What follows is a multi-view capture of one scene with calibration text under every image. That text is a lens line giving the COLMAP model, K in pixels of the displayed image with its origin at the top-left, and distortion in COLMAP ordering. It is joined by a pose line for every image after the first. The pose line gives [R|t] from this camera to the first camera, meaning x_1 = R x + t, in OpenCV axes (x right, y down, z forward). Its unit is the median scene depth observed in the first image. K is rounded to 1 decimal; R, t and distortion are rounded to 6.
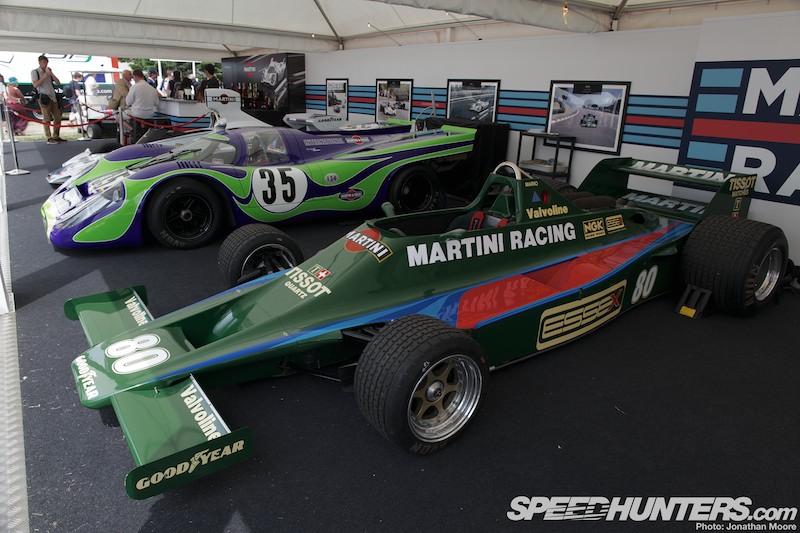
lens RADIAL K [[536.0, 0, 399.1], [0, 536.0, 263.5], [0, 0, 1]] dist [-0.032272, 0.025047]
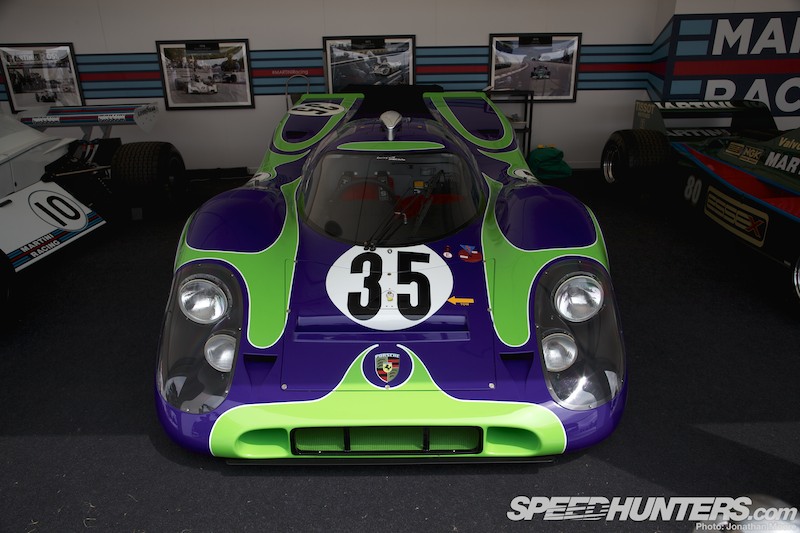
lens RADIAL K [[536.0, 0, 400.7], [0, 536.0, 268.4], [0, 0, 1]] dist [-0.032272, 0.025047]
pose [[0.571858, -0.348950, 0.742436, -0.696093], [0.288169, 0.932794, 0.216459, -0.212884], [-0.768073, 0.090164, 0.633983, 0.578705]]
